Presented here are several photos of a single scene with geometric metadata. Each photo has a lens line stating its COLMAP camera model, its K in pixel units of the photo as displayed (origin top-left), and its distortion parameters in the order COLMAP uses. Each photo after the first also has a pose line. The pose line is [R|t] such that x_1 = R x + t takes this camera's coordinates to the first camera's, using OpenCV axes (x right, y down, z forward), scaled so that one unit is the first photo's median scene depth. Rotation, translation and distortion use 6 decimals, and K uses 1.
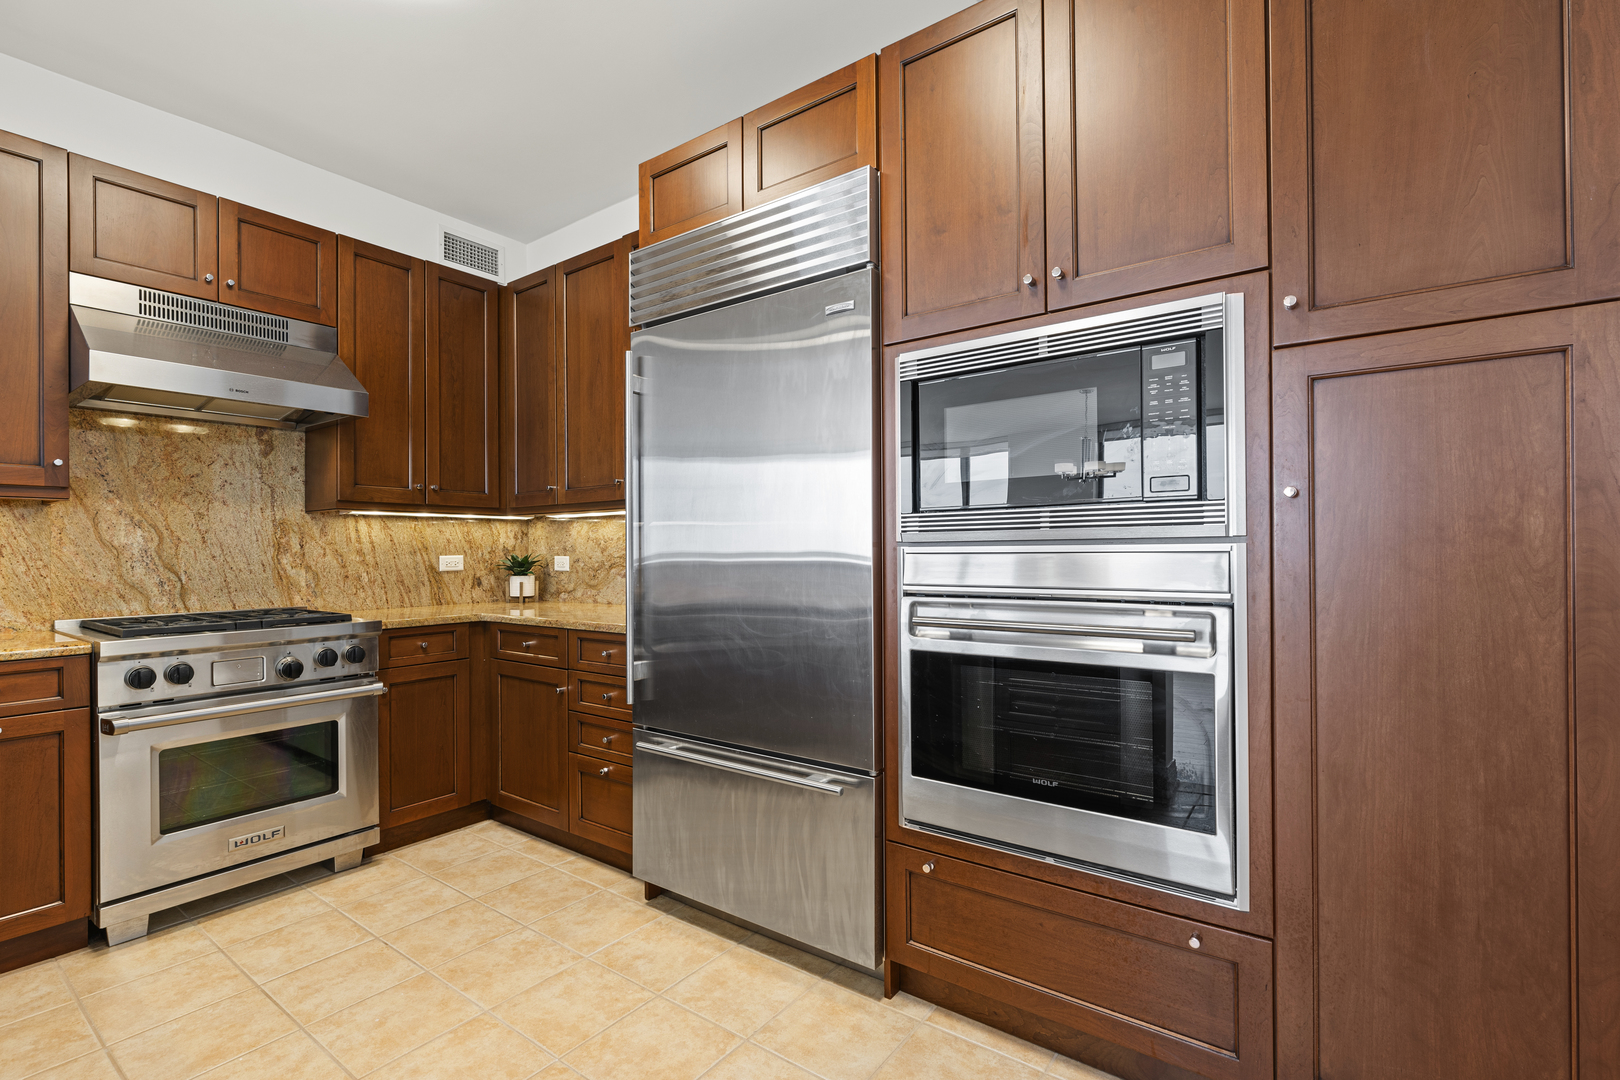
lens RADIAL K [[736.4, 0, 803.0], [0, 736.4, 546.8], [0, 0, 1]] dist [-0.000677, -0.000055]
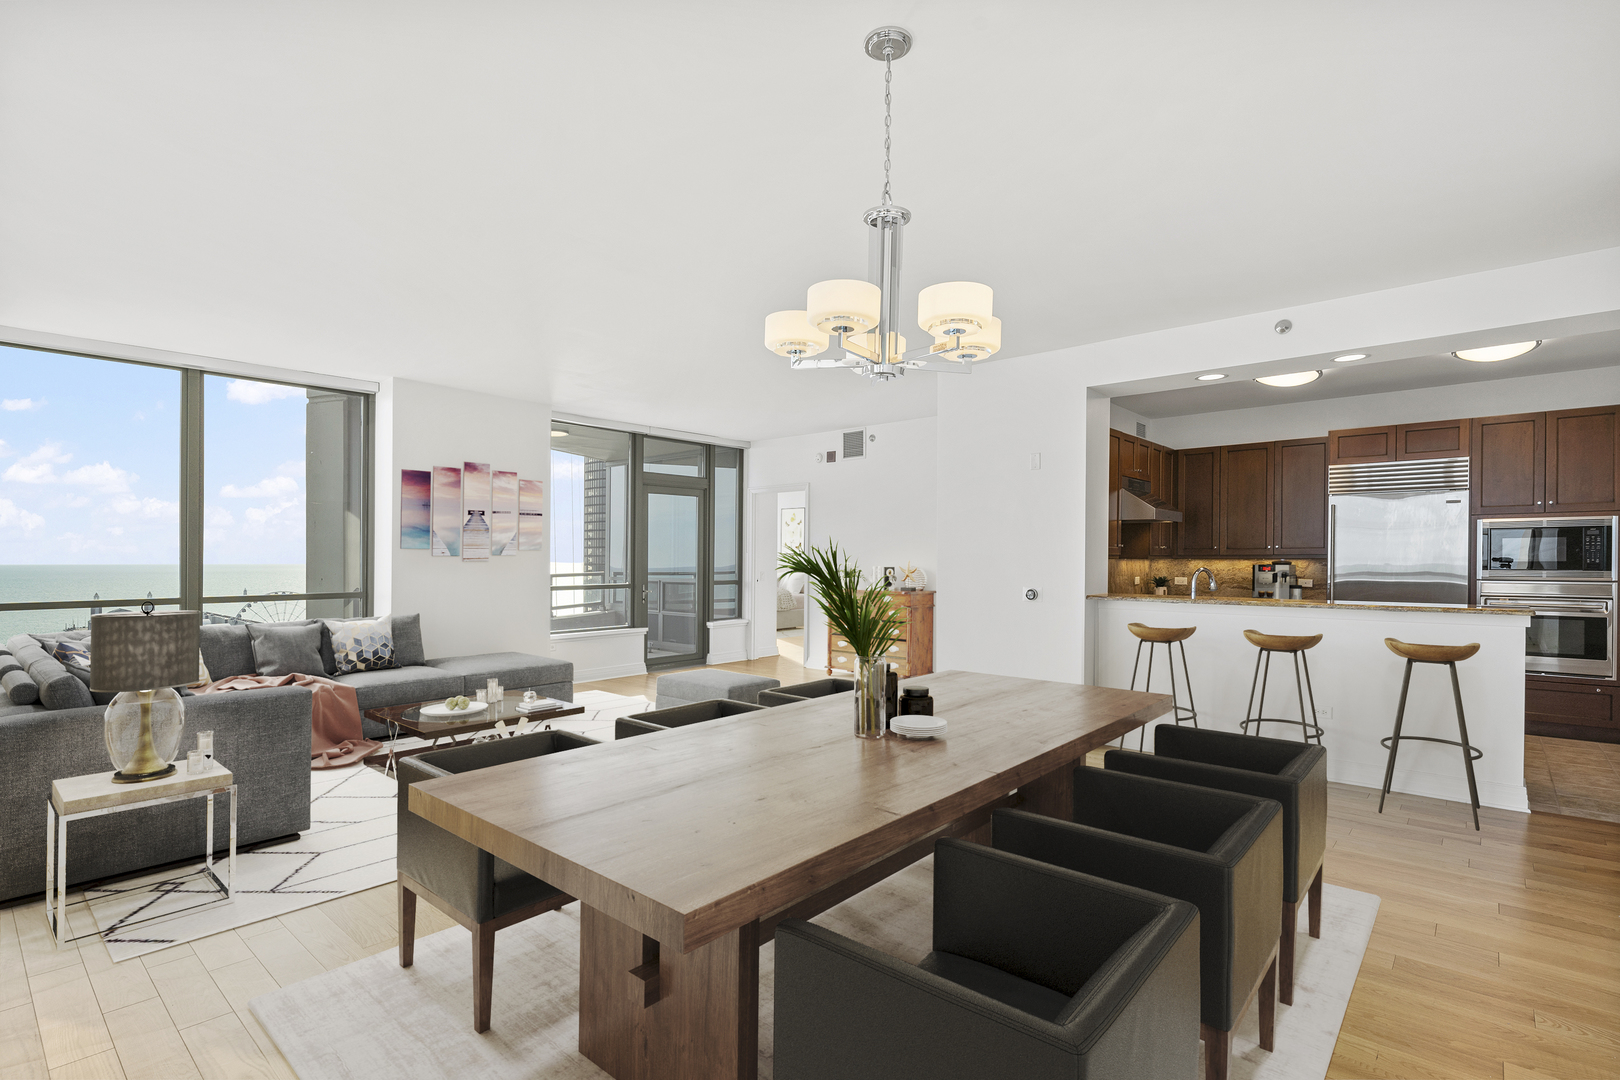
lens RADIAL K [[762.6, 0, 807.4], [0, 762.6, 559.1], [0, 0, 1]] dist [-0.000845, -0.000758]
pose [[0.996727, 0.008710, -0.080375, -1.965198], [-0.008174, 0.999942, 0.006993, -0.072867], [0.080431, -0.006313, 0.996740, -1.964035]]
